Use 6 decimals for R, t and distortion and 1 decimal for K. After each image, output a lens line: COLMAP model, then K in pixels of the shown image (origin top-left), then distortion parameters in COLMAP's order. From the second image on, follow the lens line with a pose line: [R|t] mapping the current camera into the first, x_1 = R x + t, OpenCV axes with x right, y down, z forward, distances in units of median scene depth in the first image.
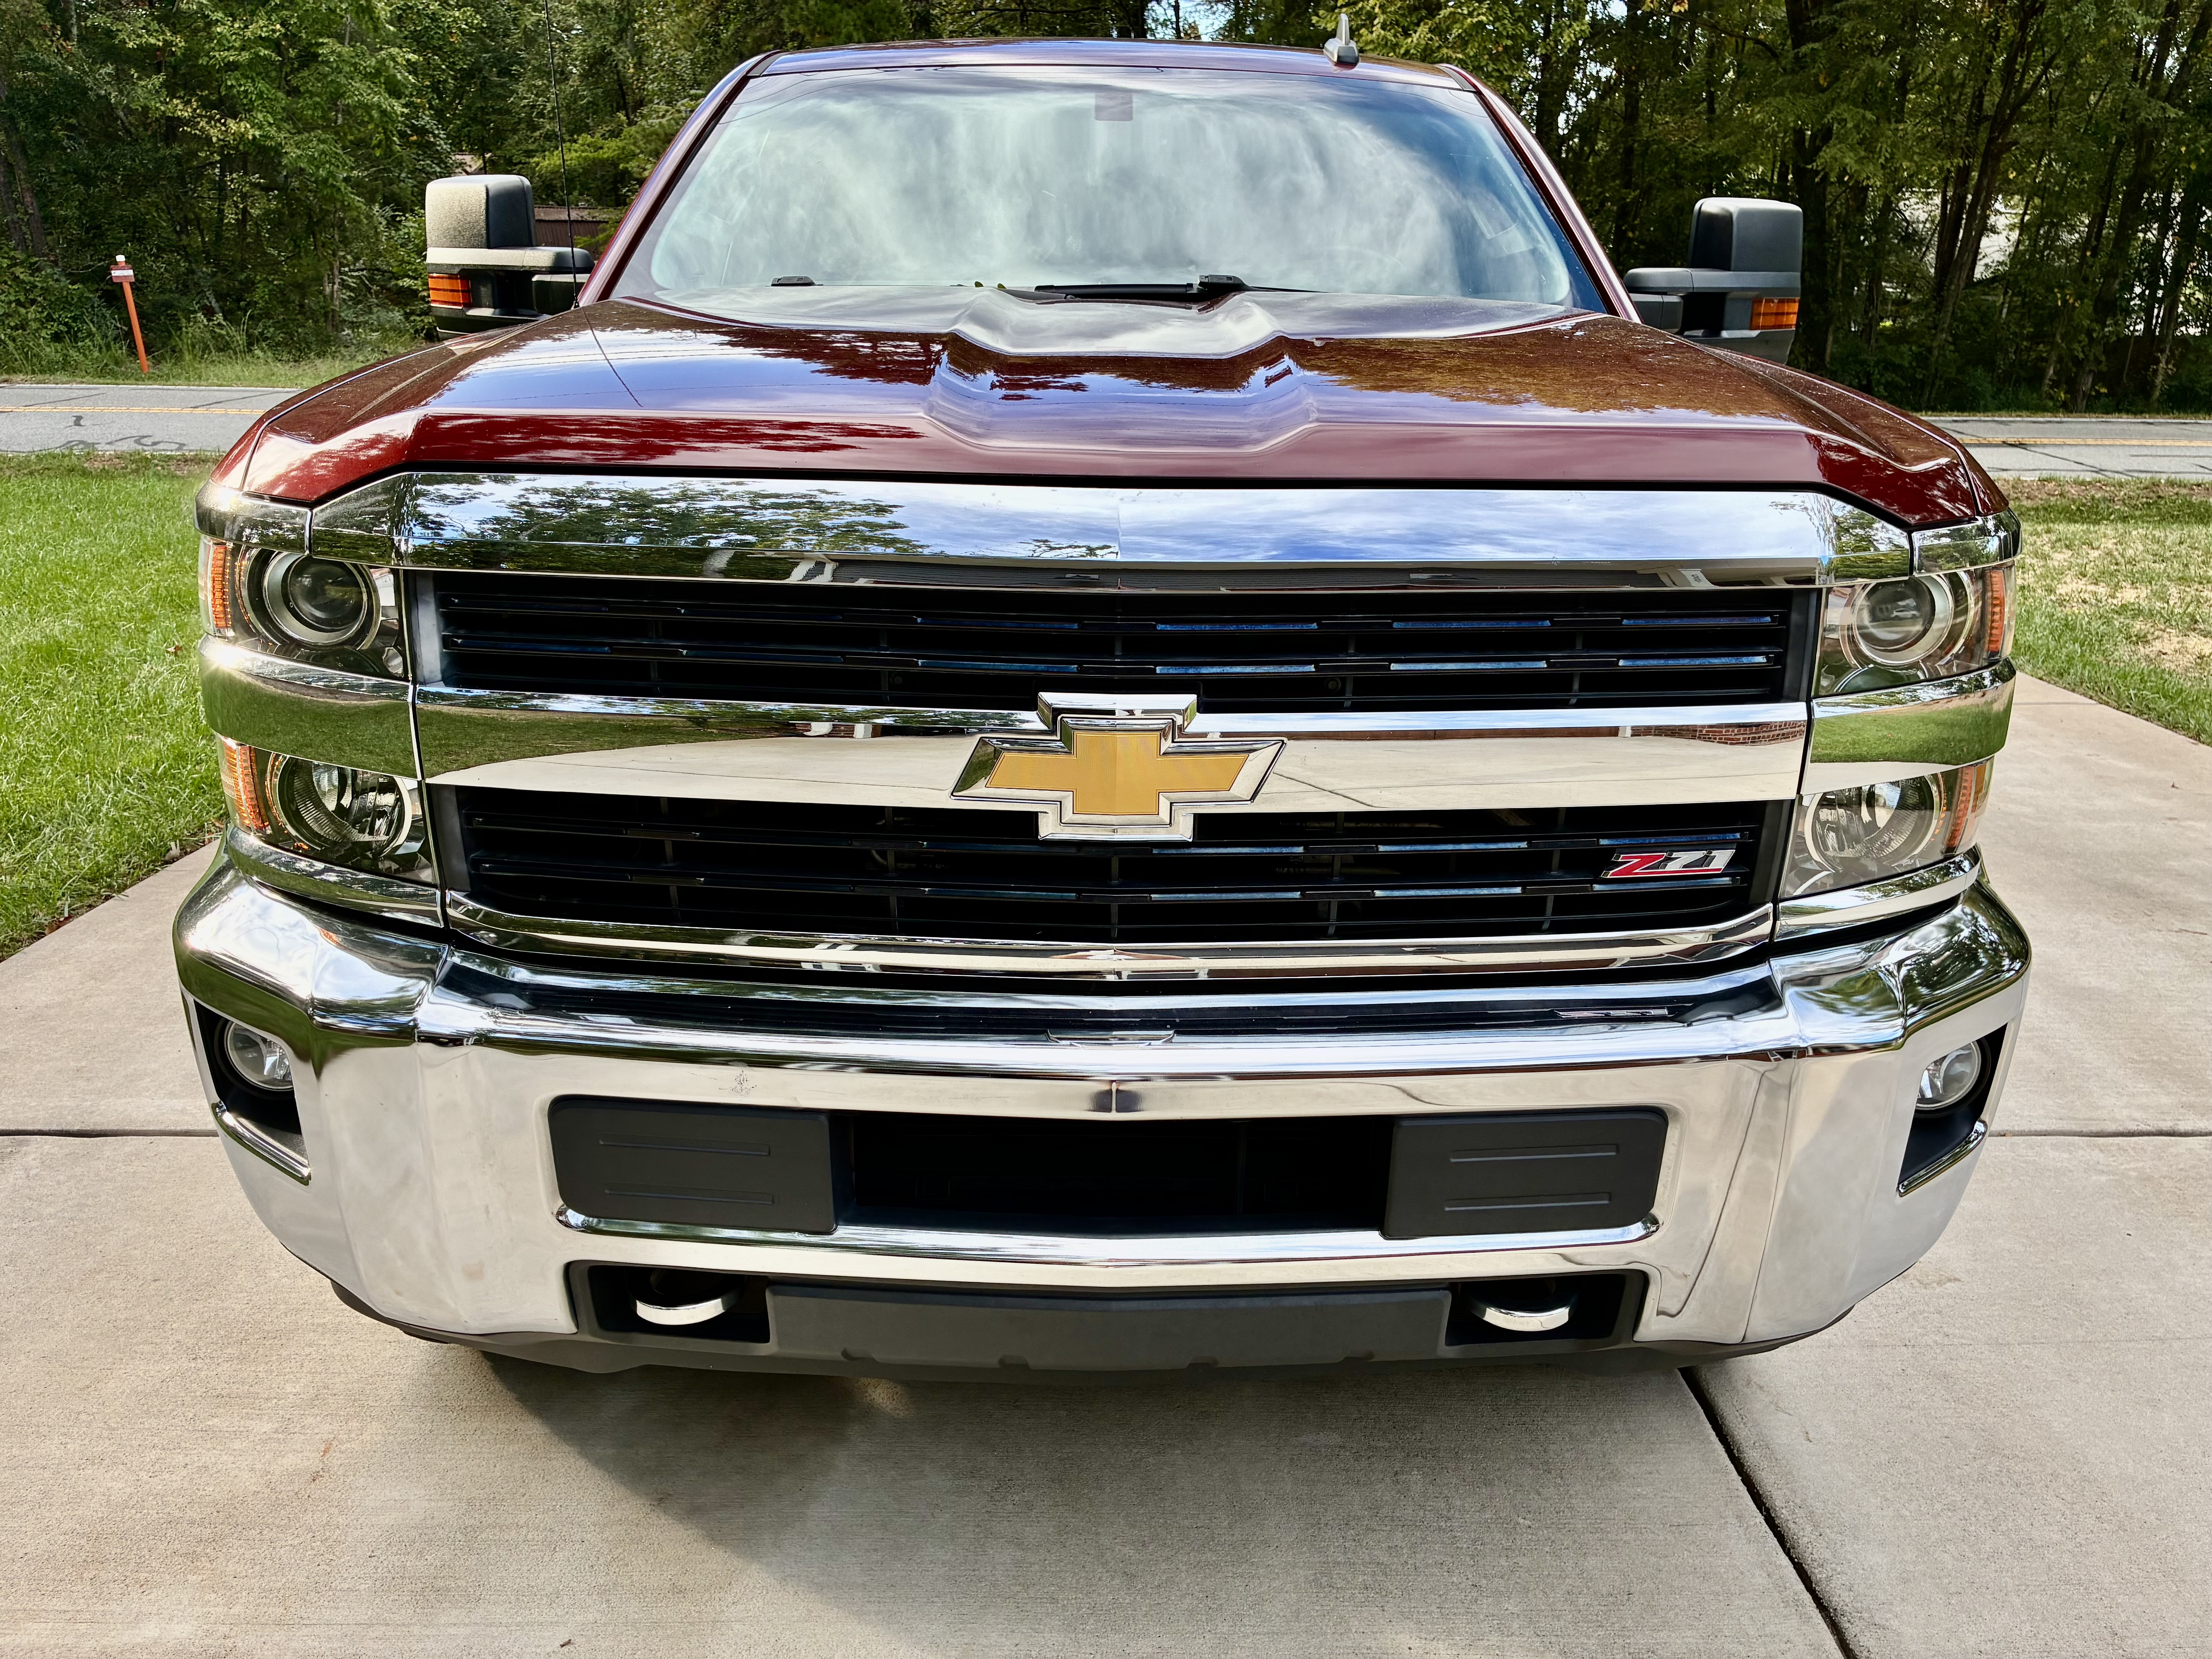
lens RADIAL K [[1685.7, 0, 1101.3], [0, 1685.7, 844.3], [0, 0, 1]] dist [0.044079, -0.061579]
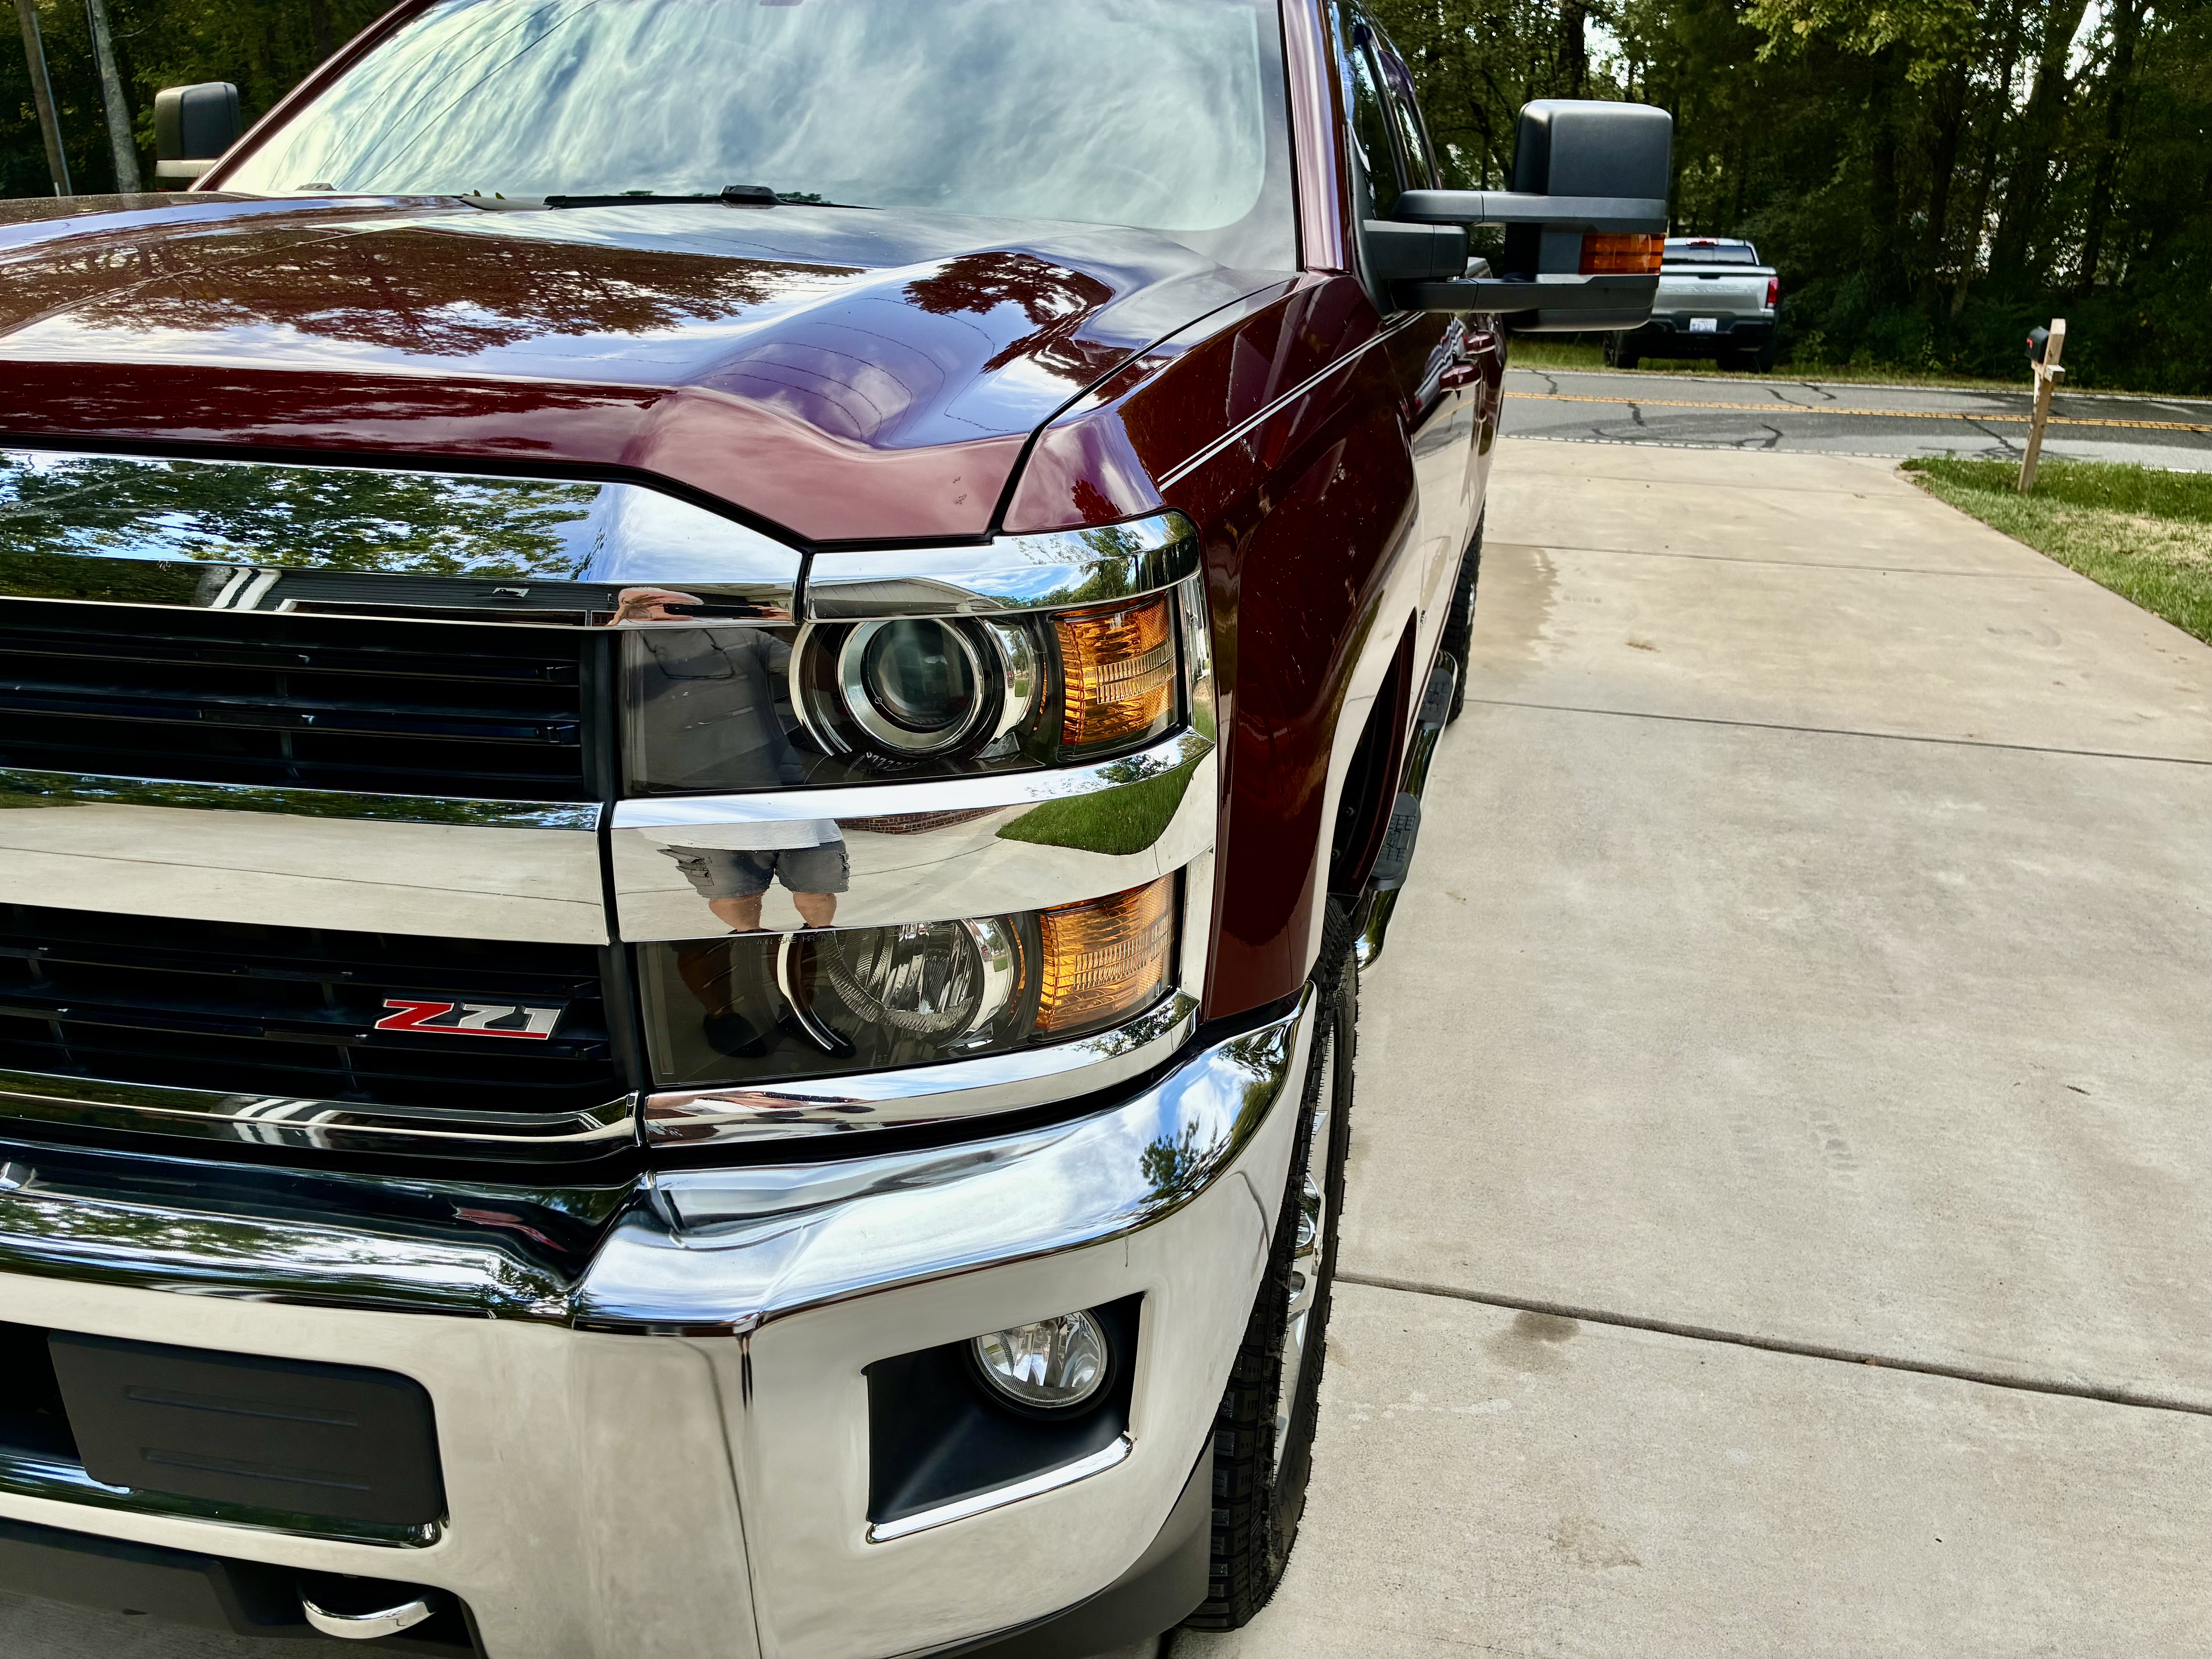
lens RADIAL K [[1685.7, 0, 1112.1], [0, 1685.7, 824.3], [0, 0, 1]] dist [0.044079, -0.061579]
pose [[0.968610, 0.093733, -0.230238, 0.382021], [-0.090660, 0.995595, 0.023914, -0.055087], [0.231465, -0.002290, 0.972840, 0.207393]]
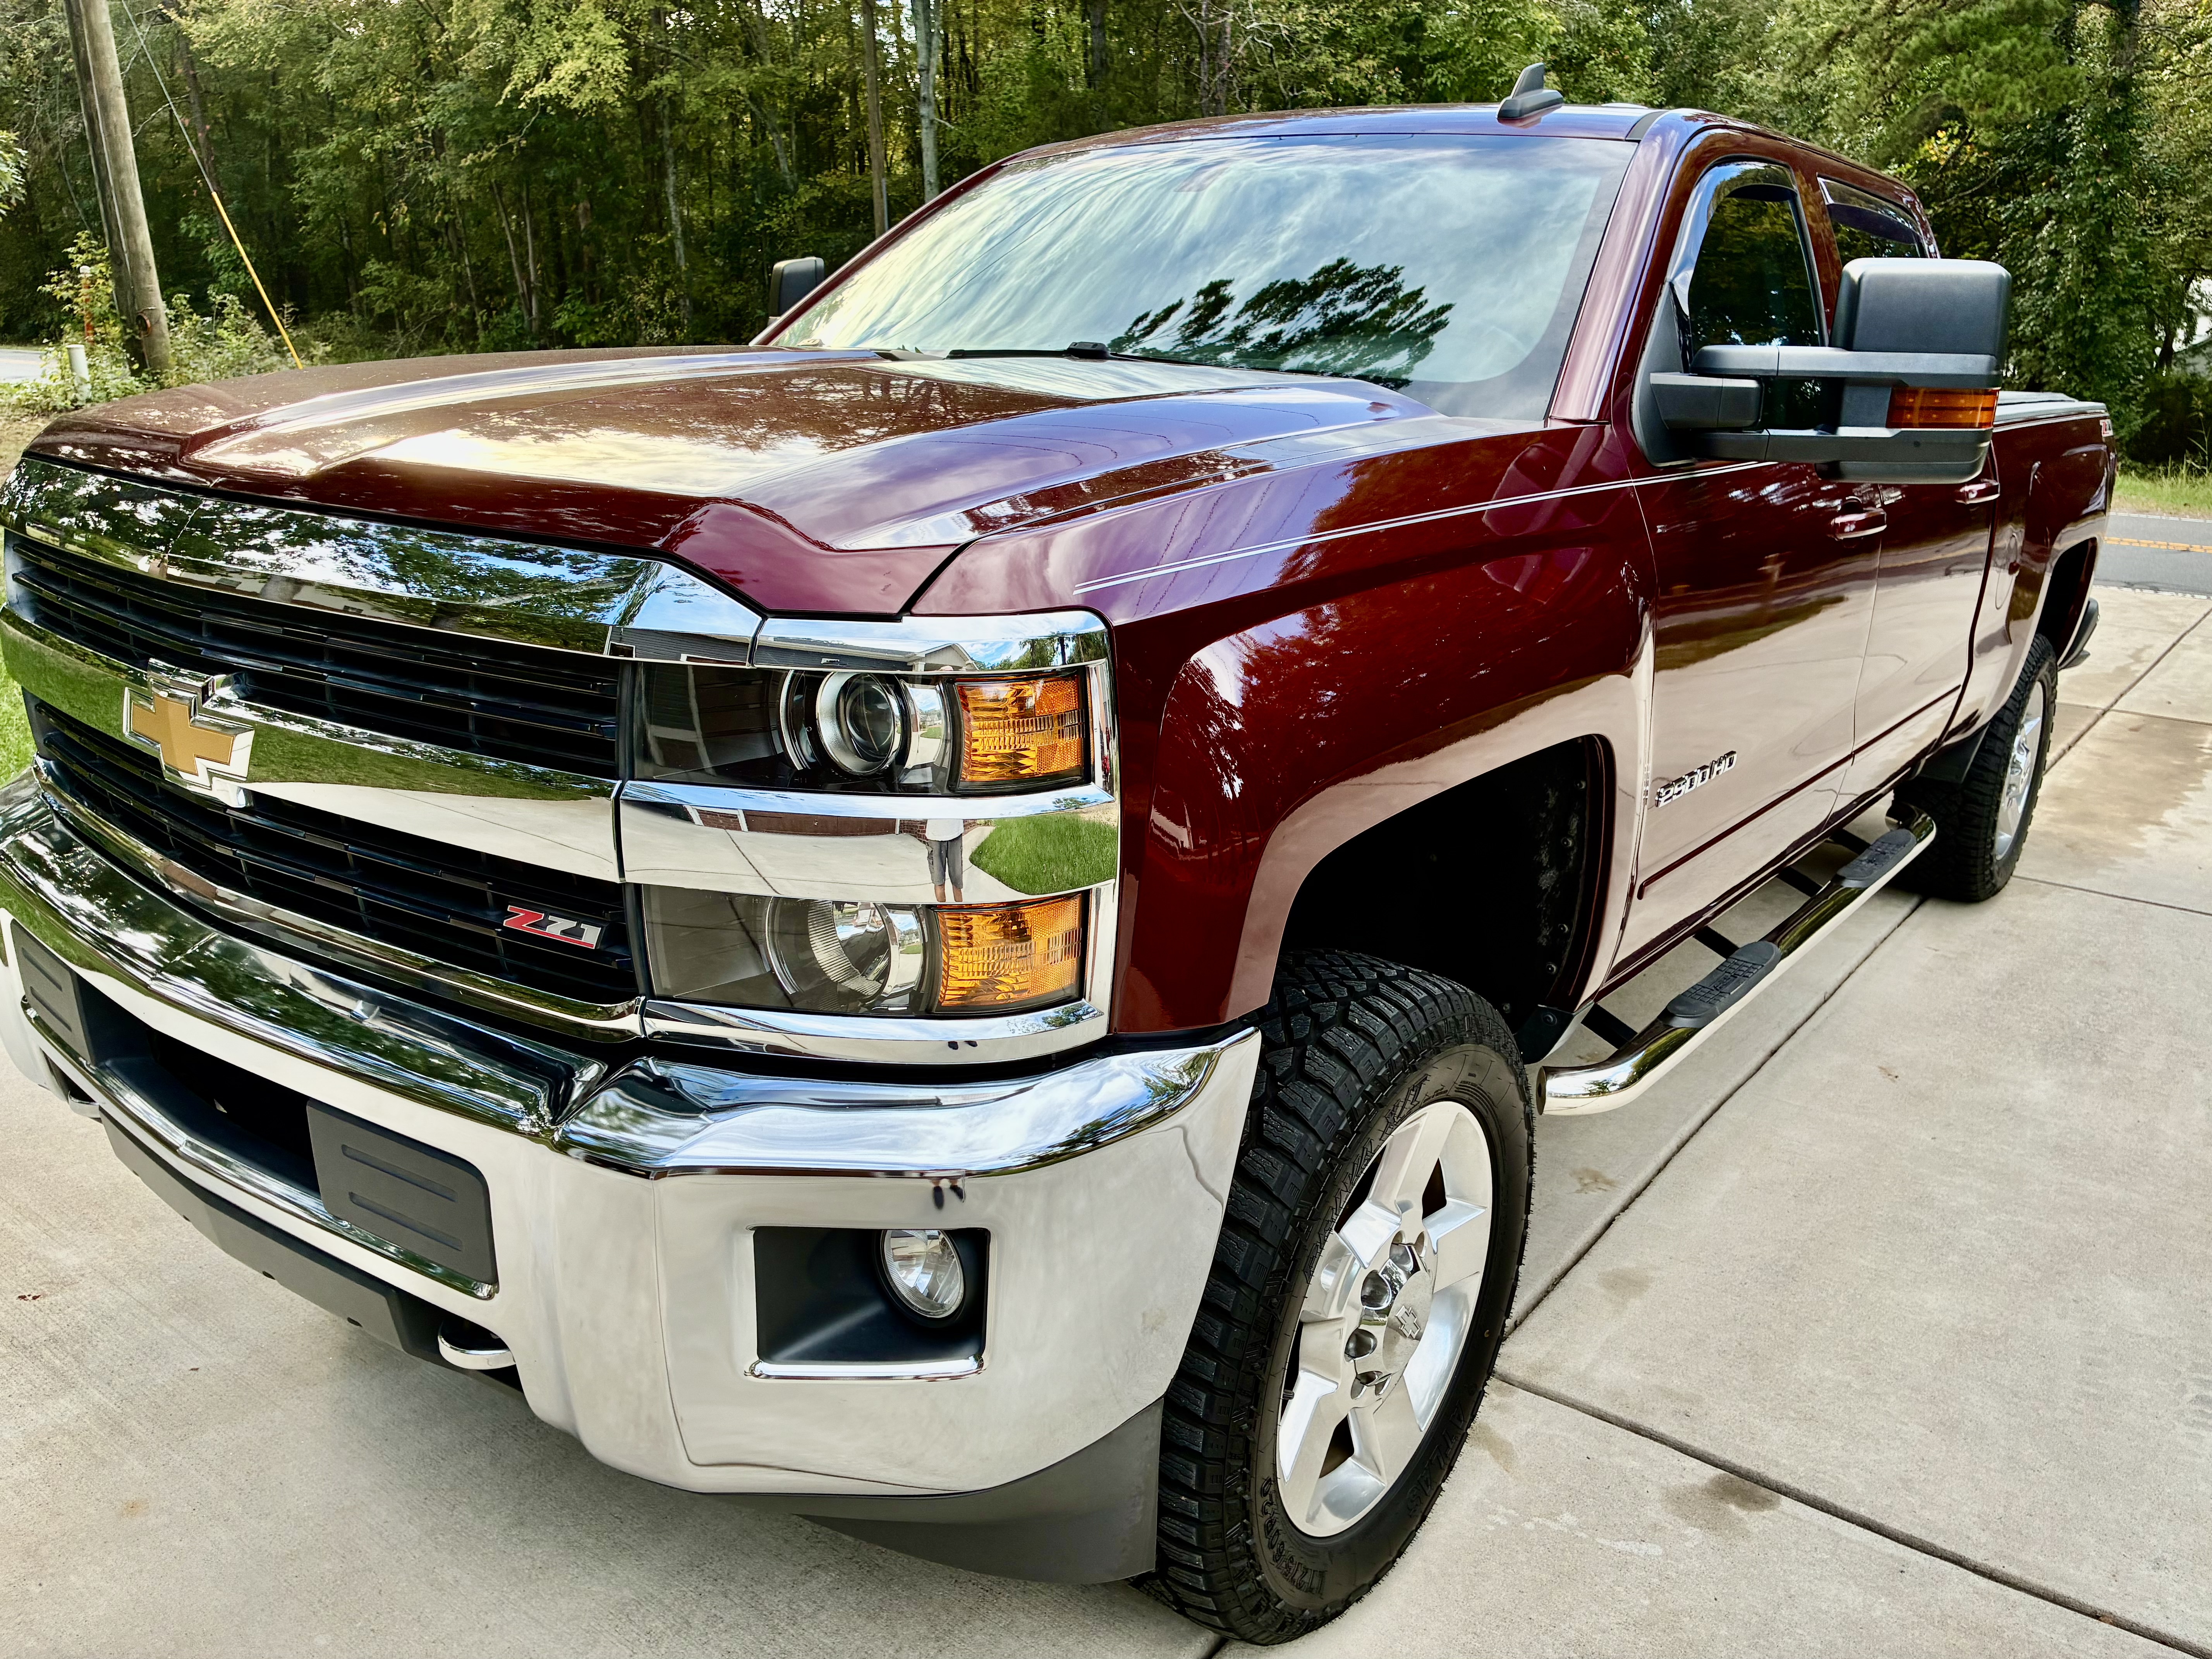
lens RADIAL K [[1685.7, 0, 1118.1], [0, 1685.7, 811.5], [0, 0, 1]] dist [0.044079, -0.061579]
pose [[0.790568, 0.176842, -0.586284, 0.595226], [-0.213261, 0.976969, 0.007115, -0.066771], [0.574040, 0.119406, 0.810075, 0.205373]]
